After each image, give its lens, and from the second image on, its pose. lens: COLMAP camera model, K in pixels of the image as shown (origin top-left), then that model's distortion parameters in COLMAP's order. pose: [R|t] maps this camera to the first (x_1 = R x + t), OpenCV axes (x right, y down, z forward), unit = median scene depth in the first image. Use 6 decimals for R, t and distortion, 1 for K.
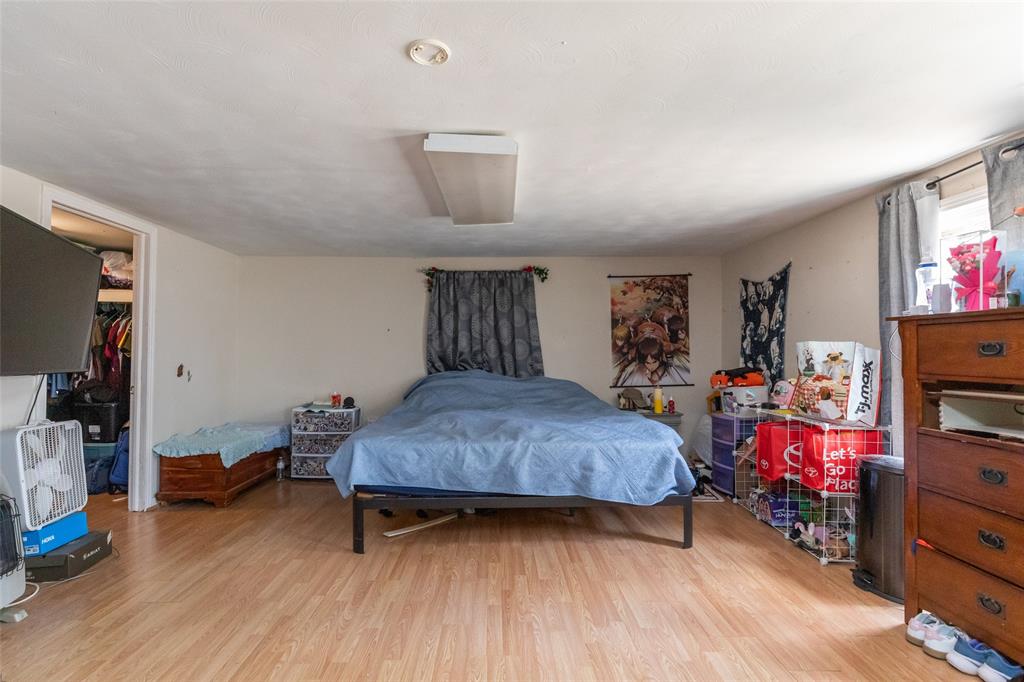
lens RADIAL K [[505.6, 0, 513.1], [0, 505.6, 341.8], [0, 0, 1]] dist [0.000488, -0.000321]
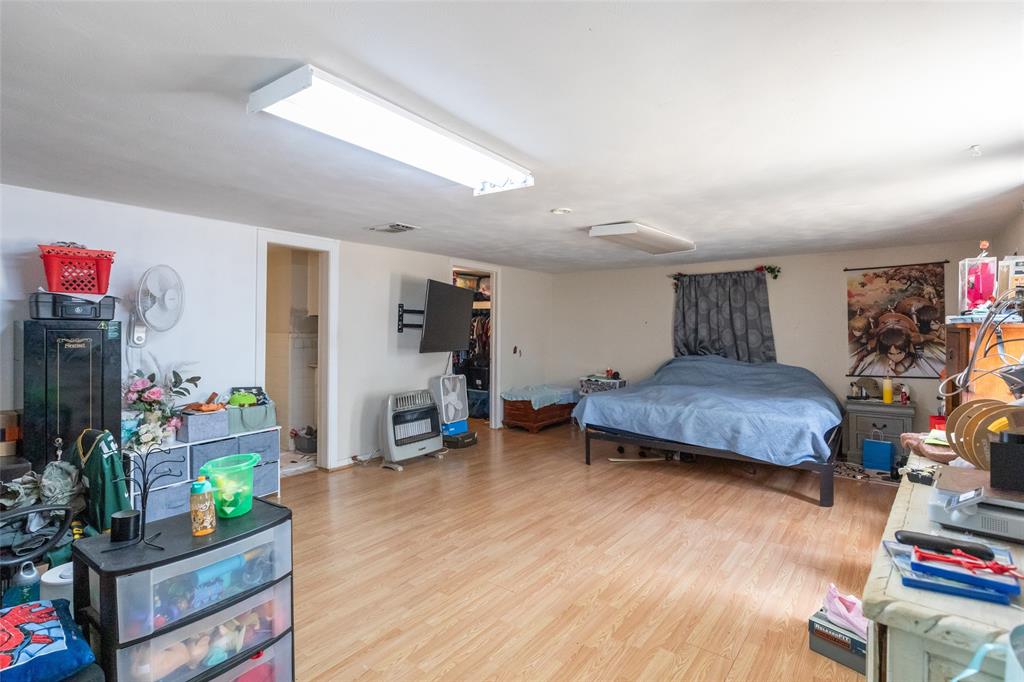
lens RADIAL K [[505.6, 0, 513.4], [0, 505.6, 334.9], [0, 0, 1]] dist [0.000488, -0.000321]
pose [[0.783400, 0.007826, -0.621469, 0.357556], [0.010109, 0.999628, 0.025331, -0.033208], [0.621436, -0.026127, 0.783029, -0.292916]]
